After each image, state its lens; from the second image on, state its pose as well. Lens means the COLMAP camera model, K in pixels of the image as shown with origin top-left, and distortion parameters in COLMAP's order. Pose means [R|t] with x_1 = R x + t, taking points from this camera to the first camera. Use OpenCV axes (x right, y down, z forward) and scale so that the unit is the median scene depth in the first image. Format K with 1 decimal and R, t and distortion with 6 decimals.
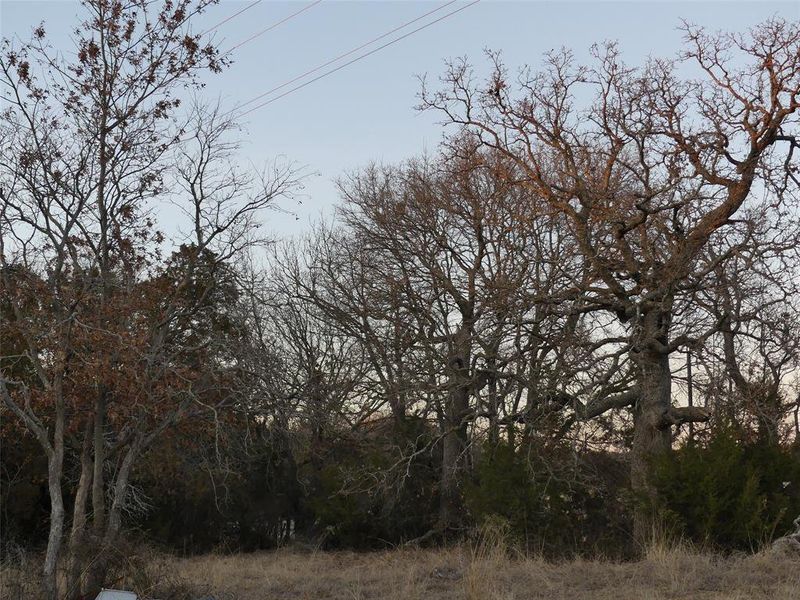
lens RADIAL K [[858.3, 0, 400.0], [0, 858.3, 300.0], [0, 0, 1]] dist [-0.005154, 0.008587]
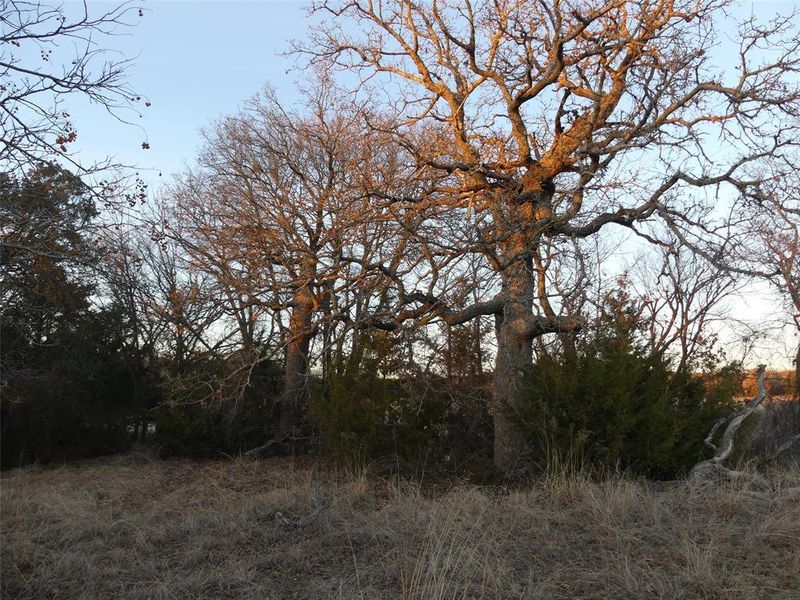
lens RADIAL K [[615.1, 0, 400.0], [0, 615.1, 300.0], [0, 0, 1]] dist [-0.006639, 0.014556]
pose [[0.971560, 0.045859, 0.232312, 0.006966], [-0.058590, 0.997118, 0.048197, 0.056912], [-0.229432, -0.060438, 0.971446, 0.259906]]
